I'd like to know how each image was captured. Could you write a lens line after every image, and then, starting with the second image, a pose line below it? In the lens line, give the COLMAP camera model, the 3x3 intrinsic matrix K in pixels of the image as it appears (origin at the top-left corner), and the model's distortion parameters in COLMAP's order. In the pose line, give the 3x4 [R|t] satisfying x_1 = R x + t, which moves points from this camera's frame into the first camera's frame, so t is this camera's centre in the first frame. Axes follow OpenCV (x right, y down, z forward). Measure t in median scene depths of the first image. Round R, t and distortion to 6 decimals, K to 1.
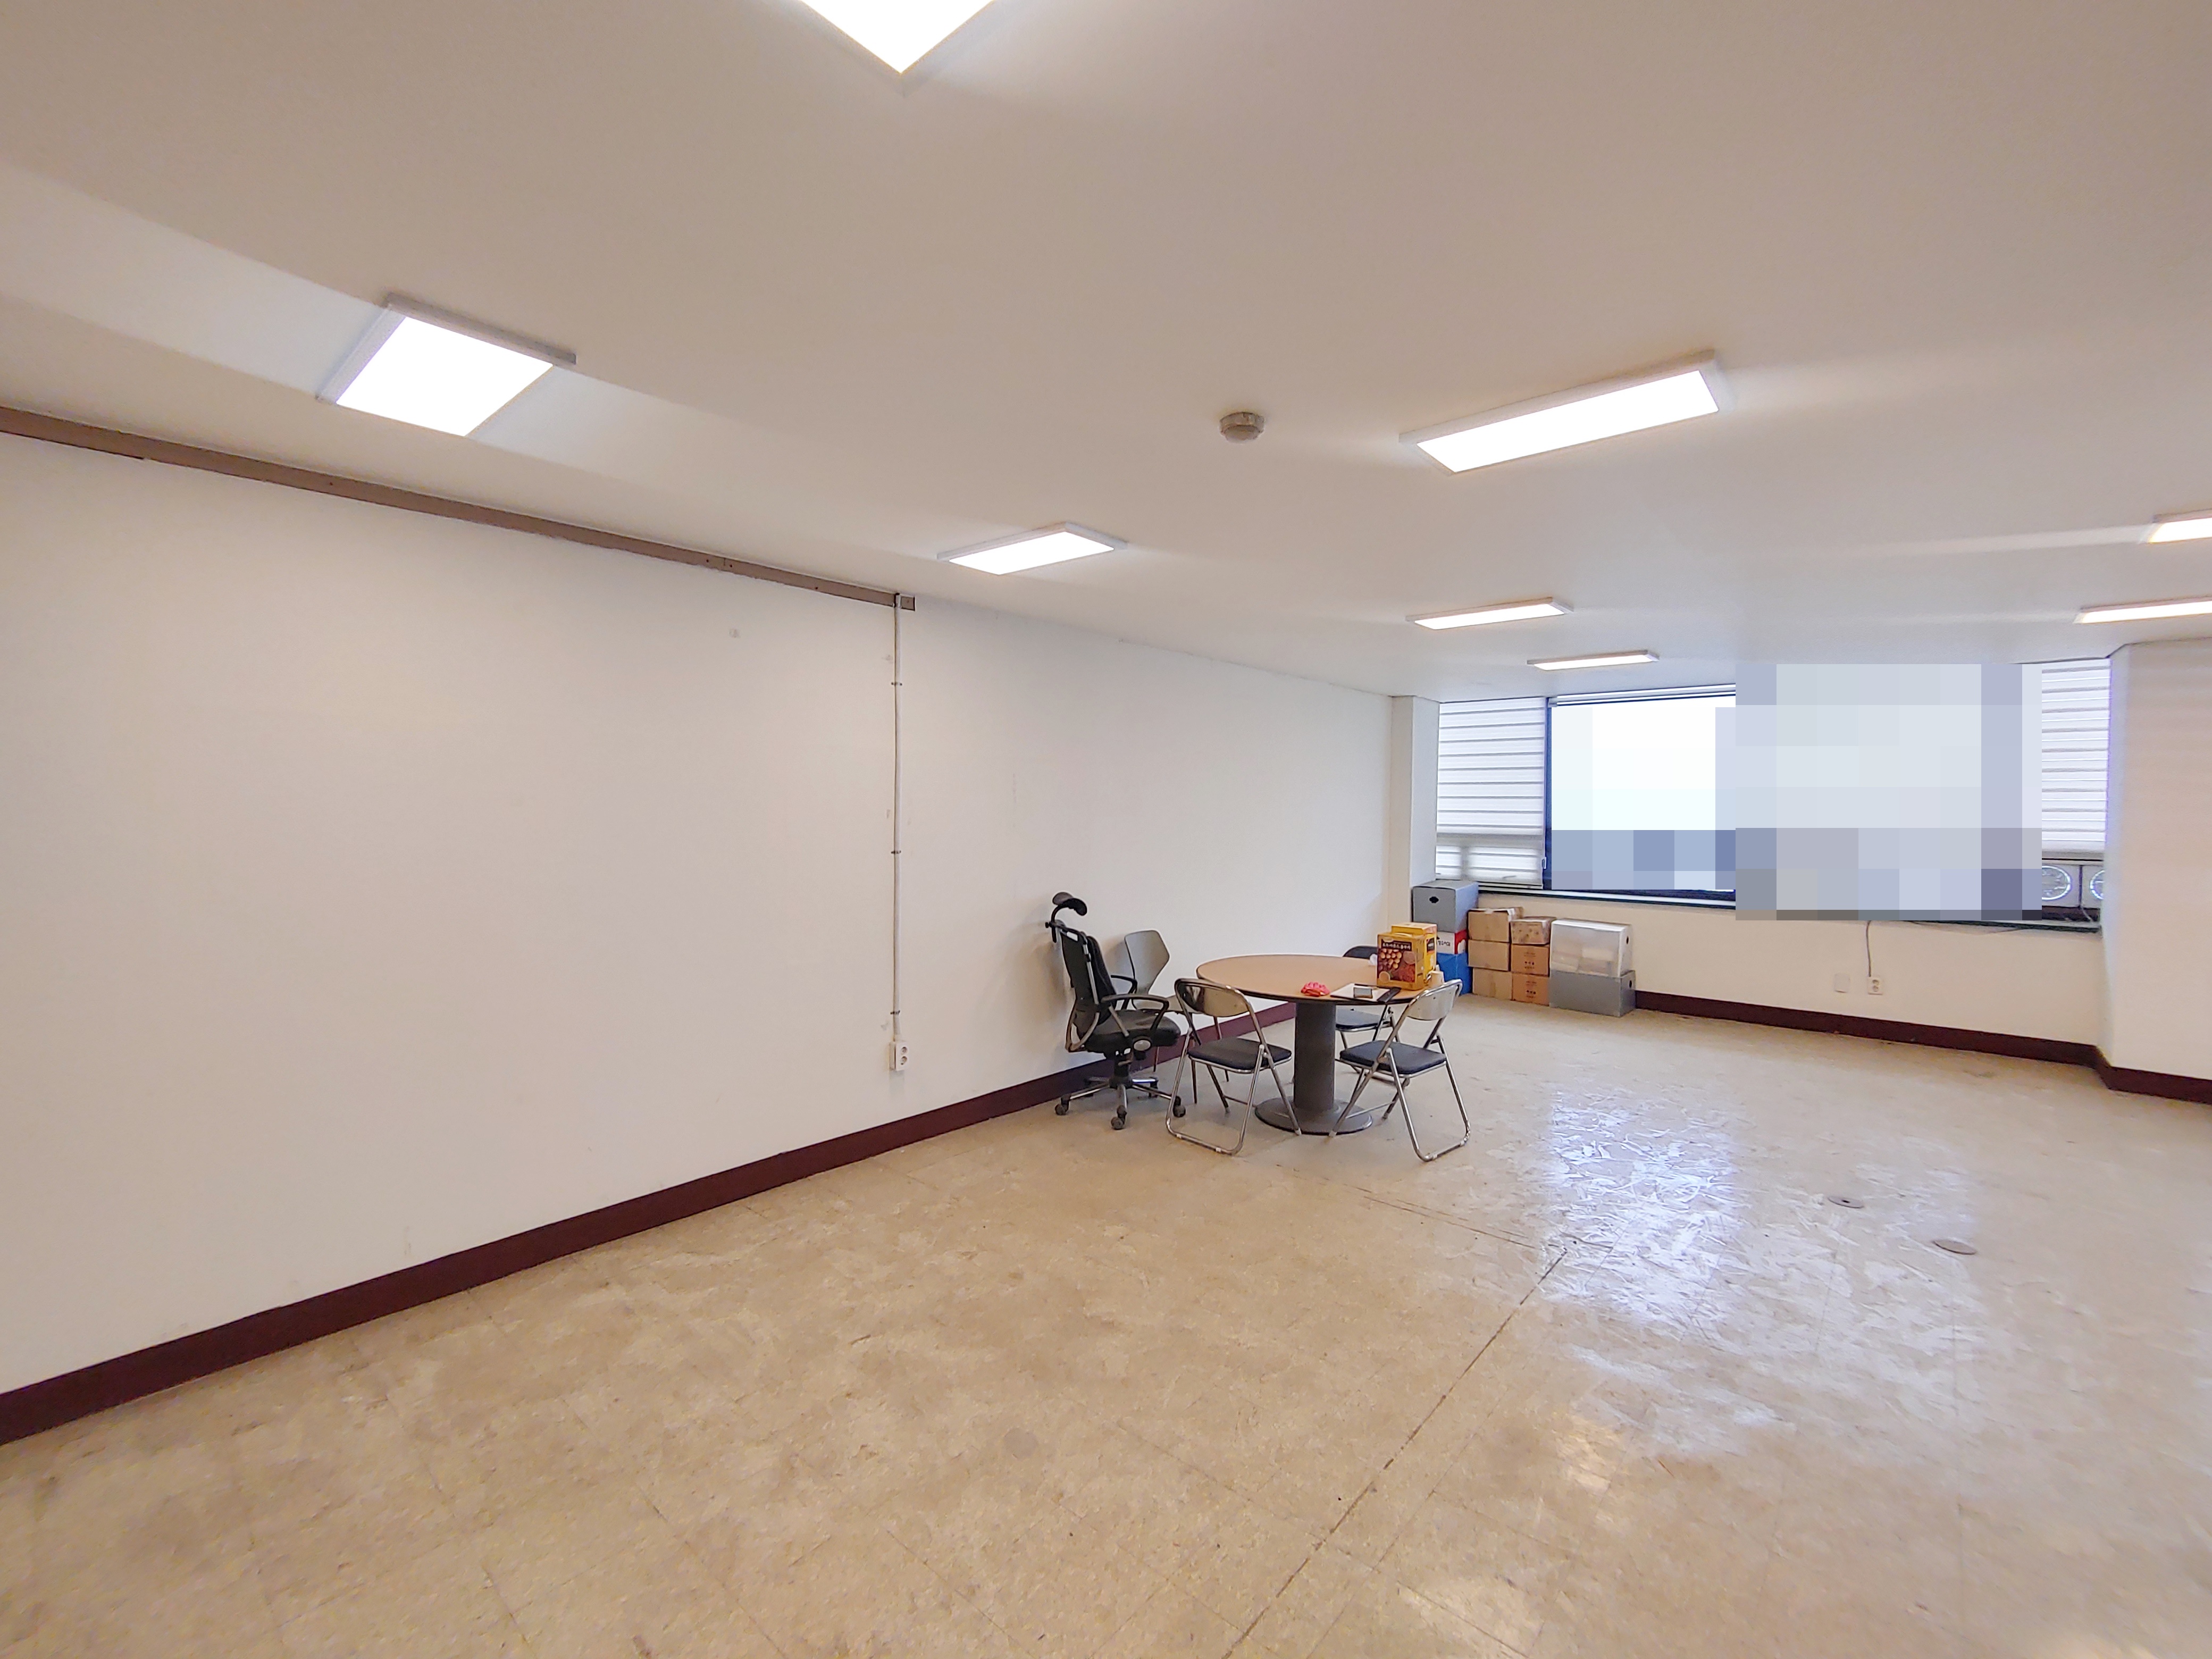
lens RADIAL K [[940.1, 0, 1107.0], [0, 940.1, 825.3], [0, 0, 1]] dist [0.002211, 0.000004]
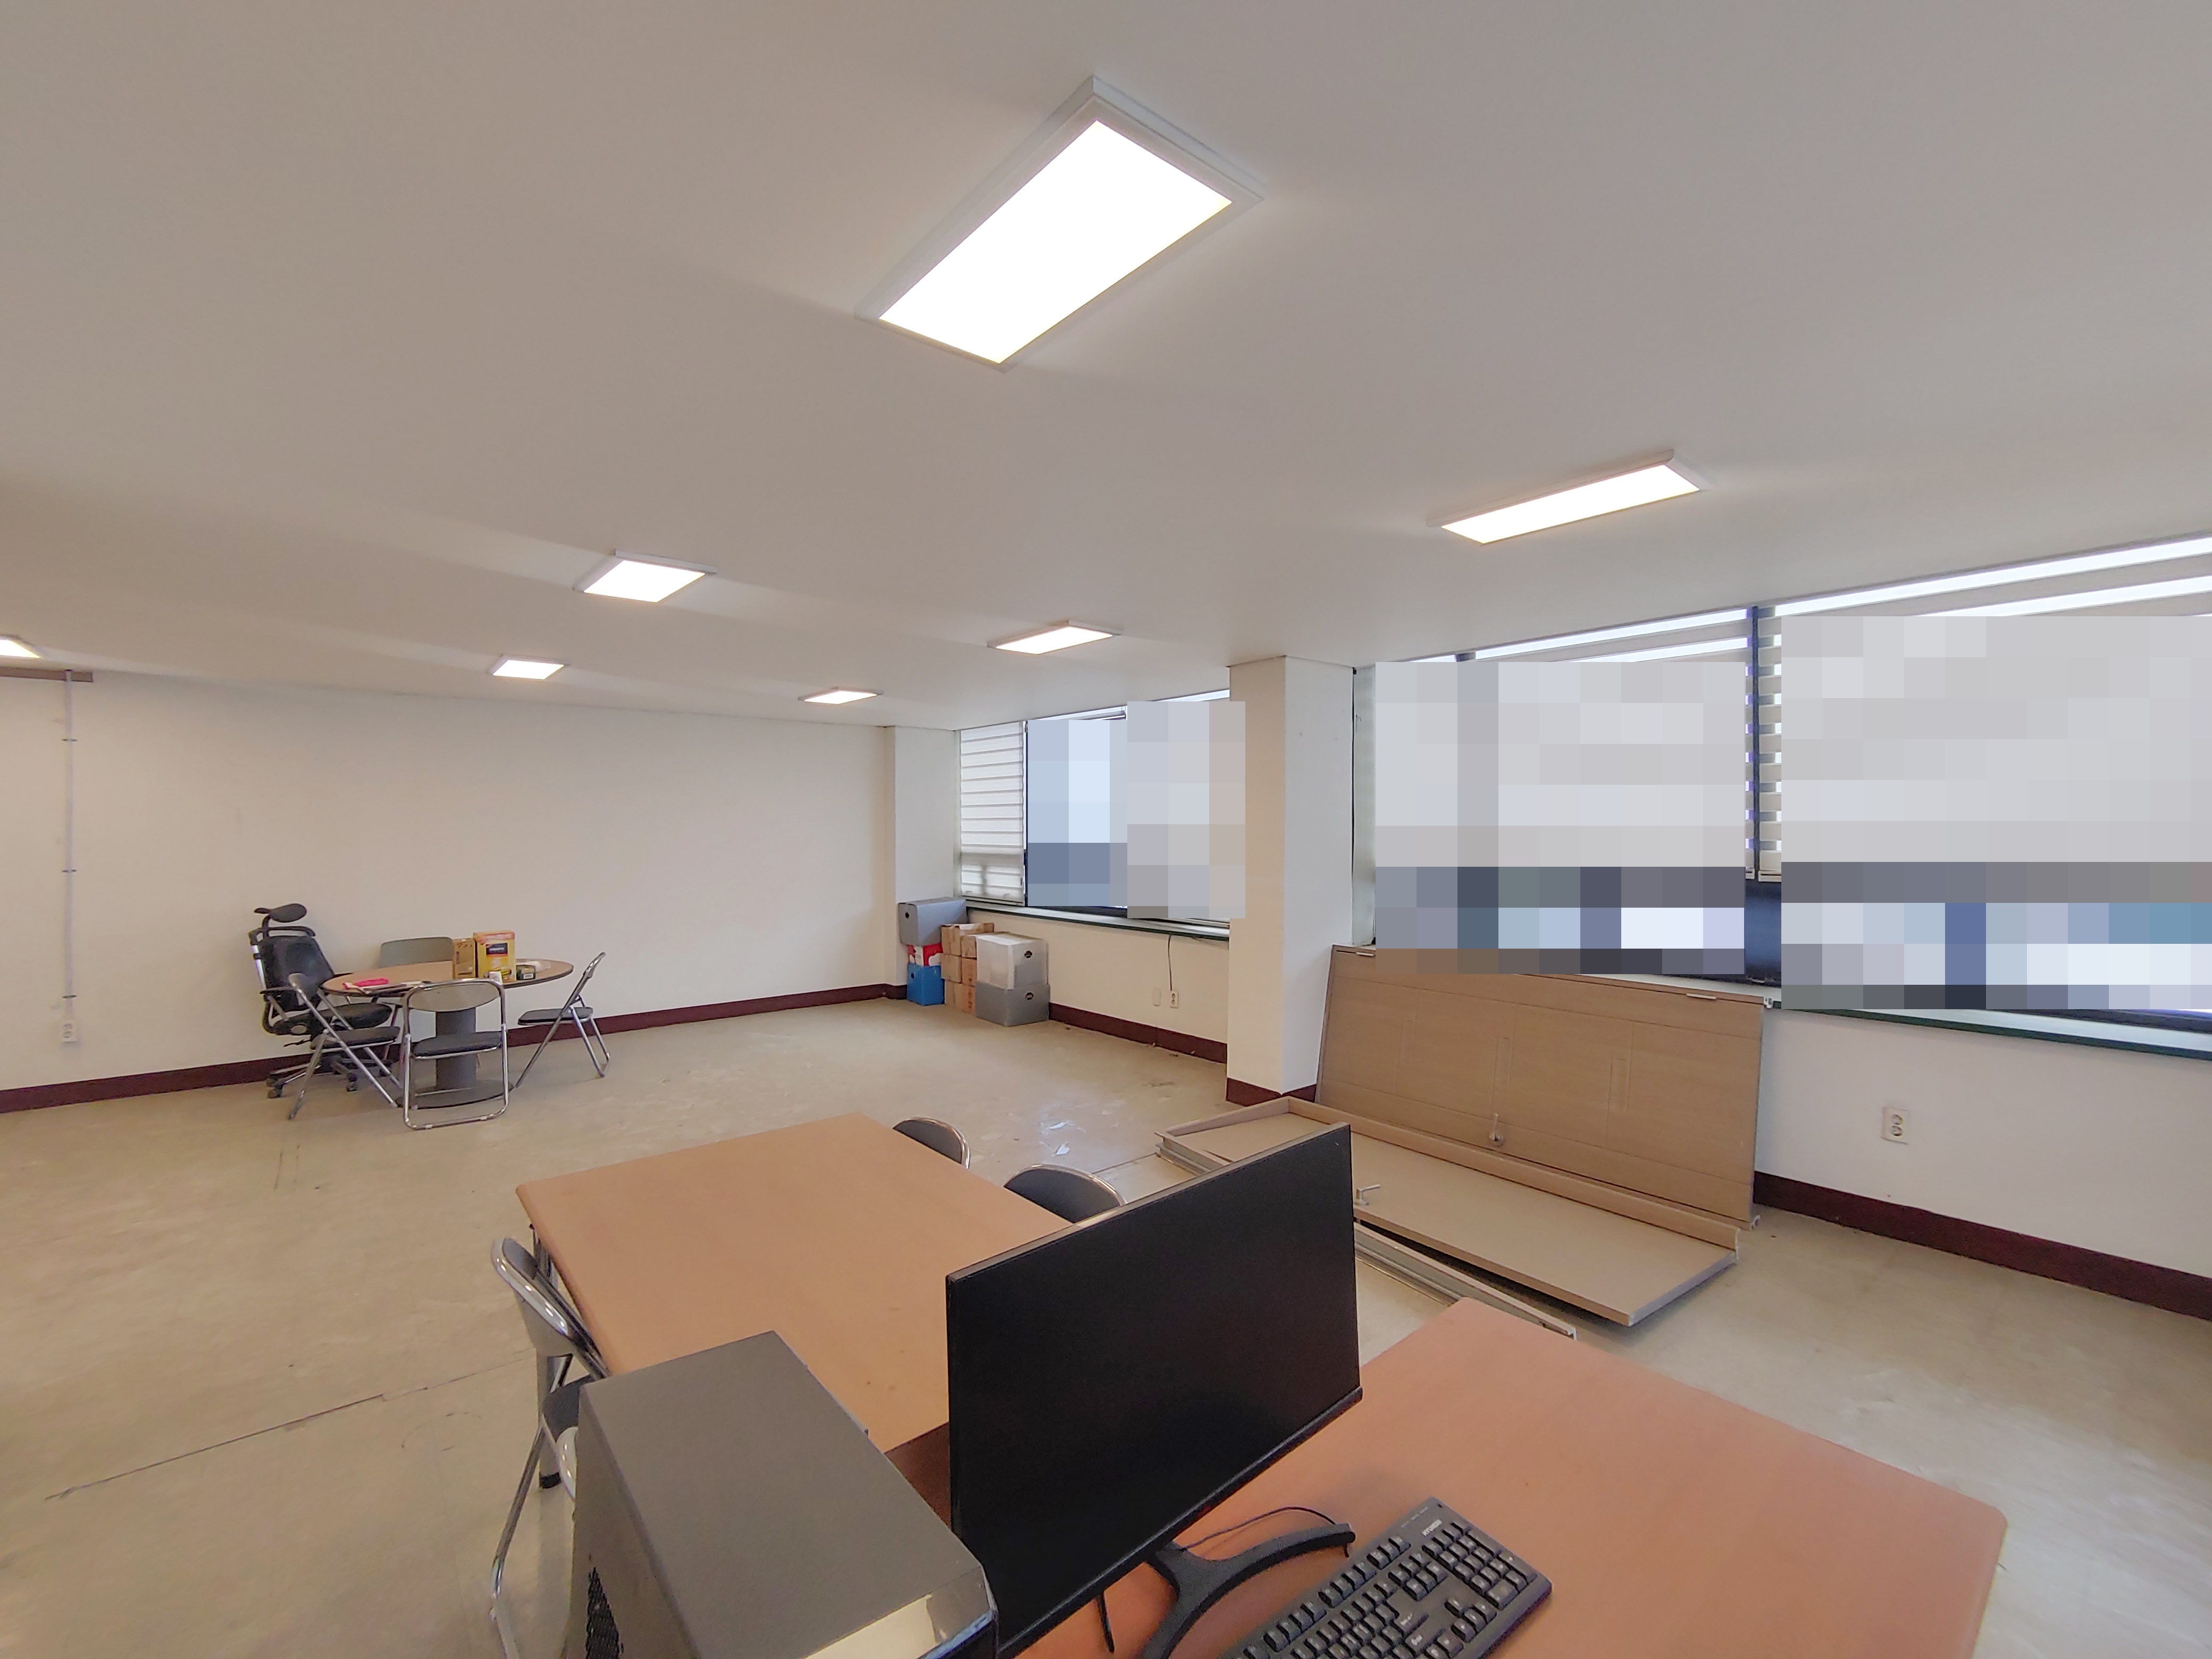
lens RADIAL K [[940.1, 0, 1107.0], [0, 940.1, 825.3], [0, 0, 1]] dist [0.002211, 0.000004]
pose [[0.987376, -0.011134, -0.158001, 1.200809], [0.007416, 0.999682, -0.024101, 0.006302], [0.158219, 0.022625, 0.987145, -0.037353]]
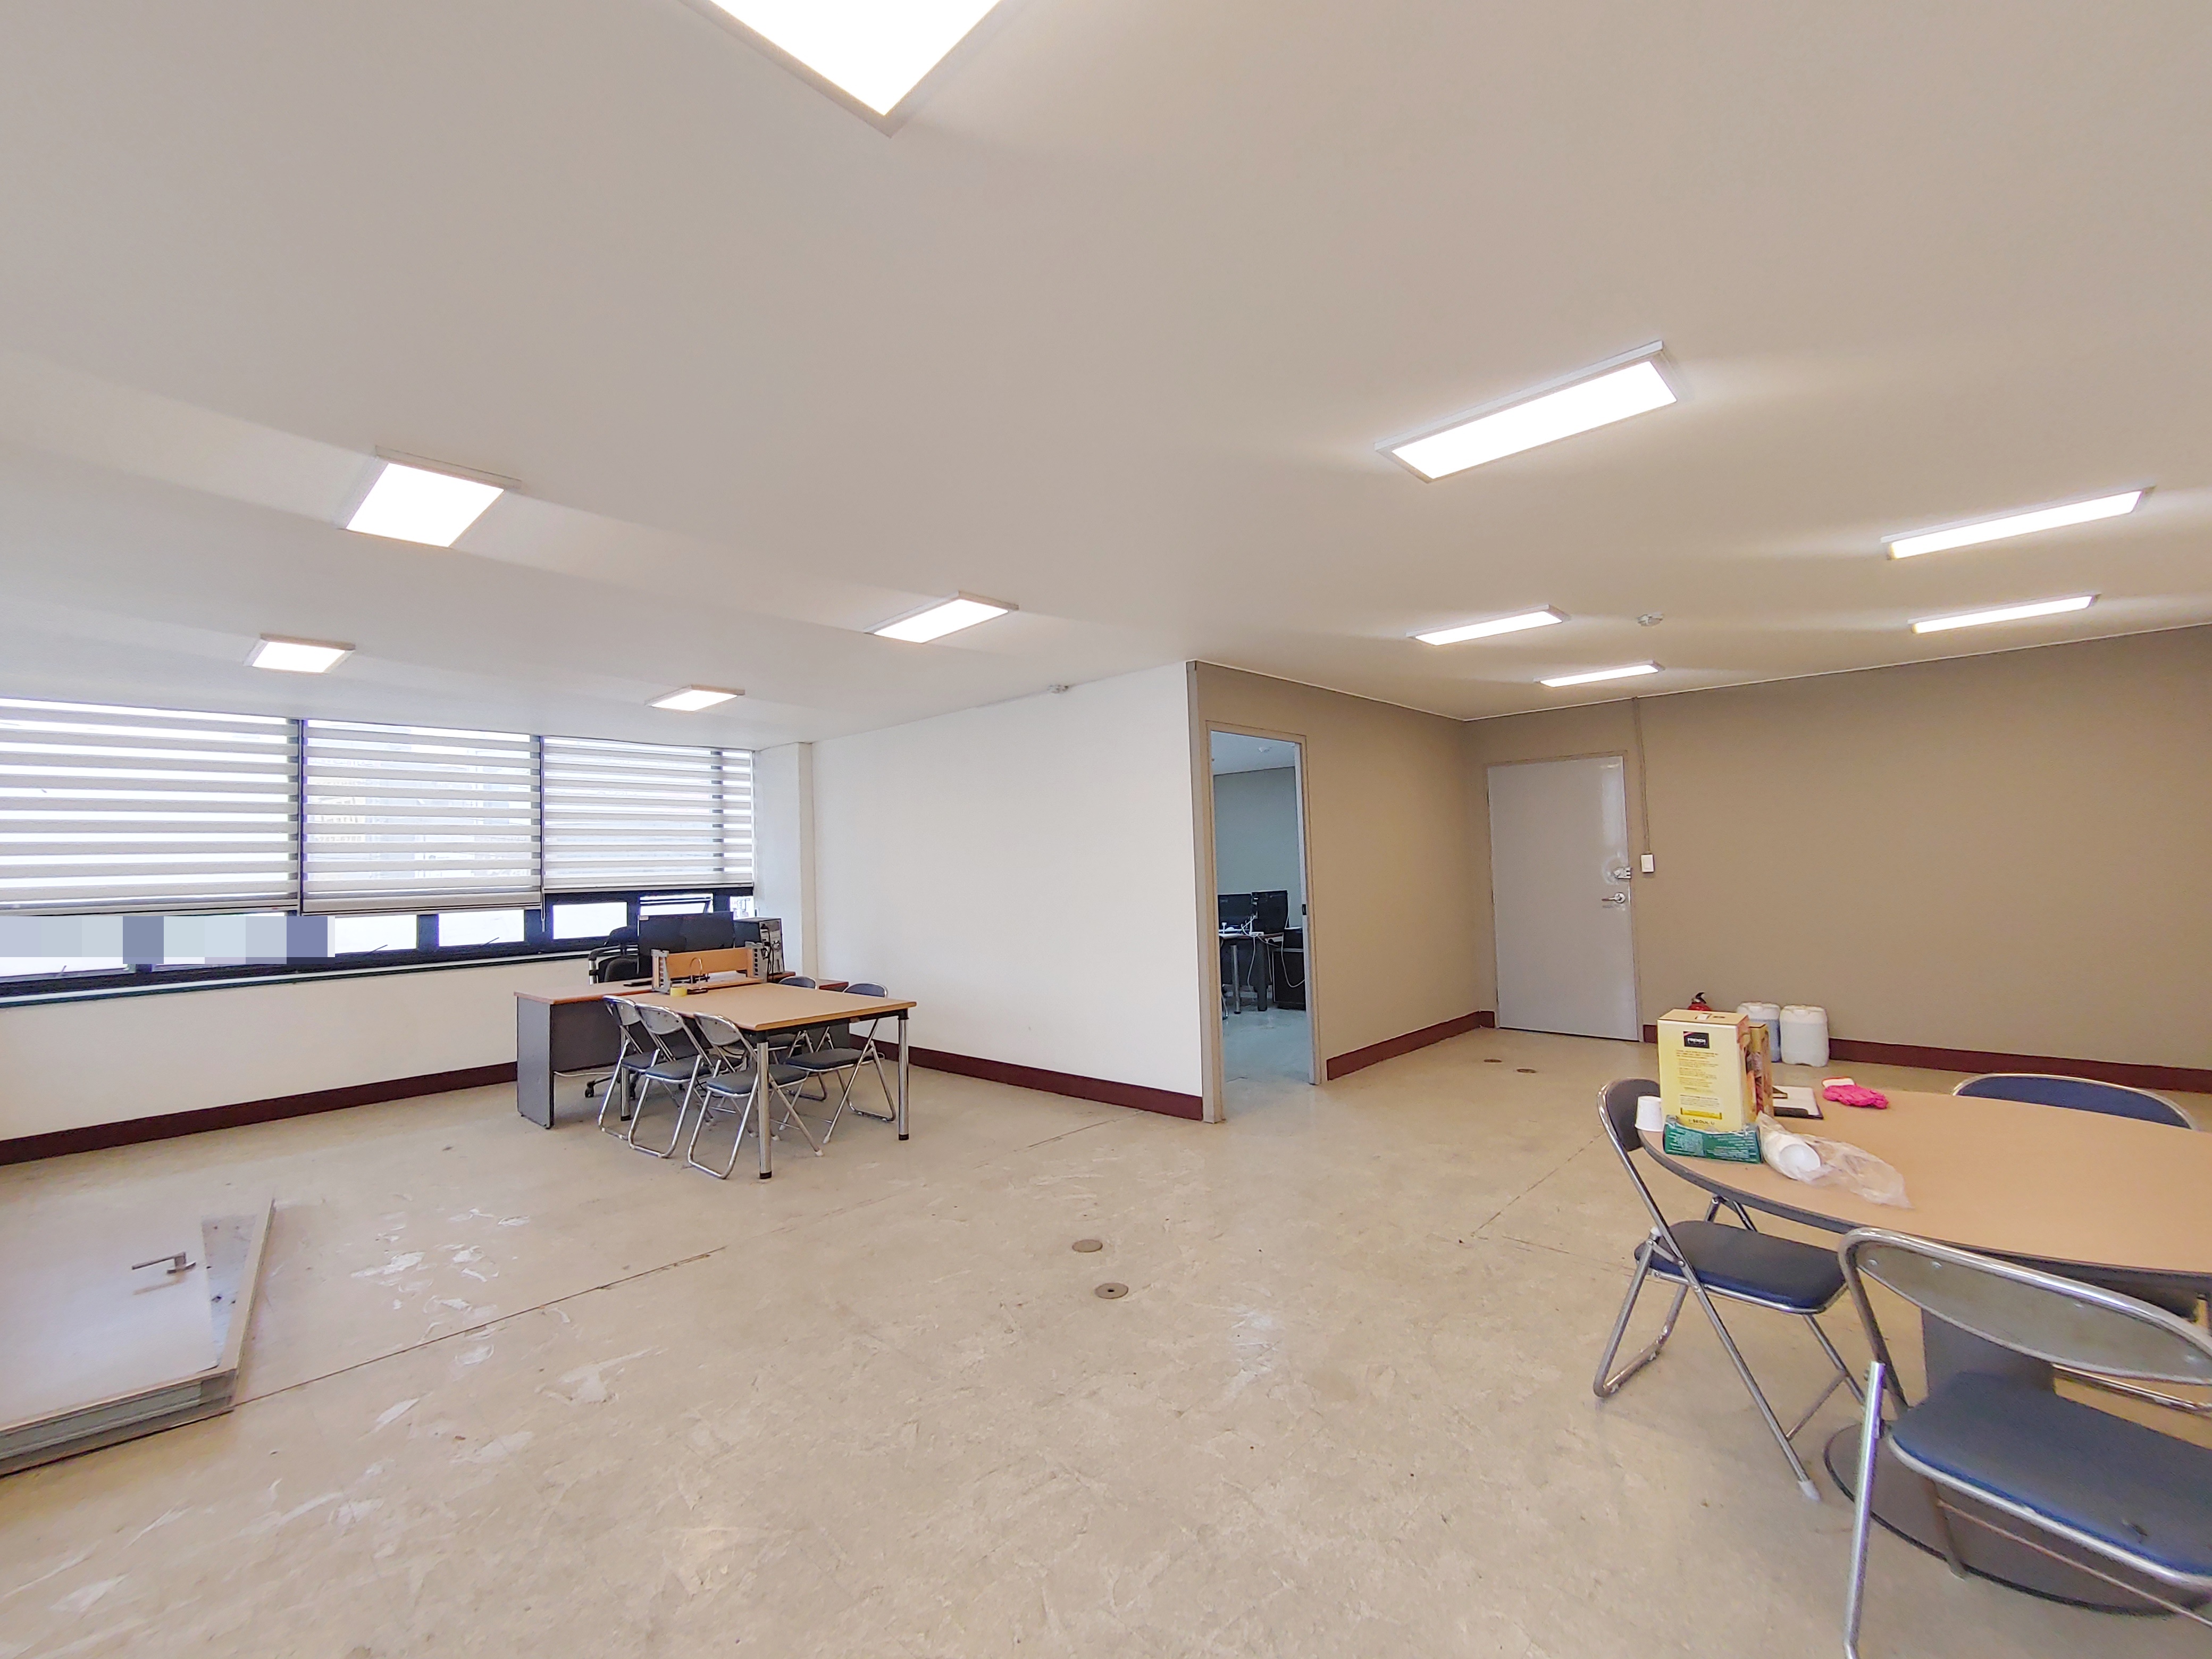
lens RADIAL K [[938.6, 0, 1097.5], [0, 938.6, 829.4], [0, 0, 1]] dist [0.000207, -0.000108]
pose [[-0.999006, 0.027038, 0.035429, 0.584892], [0.026358, 0.999462, -0.019534, 0.009005], [-0.035938, -0.018581, -0.999181, 1.414554]]
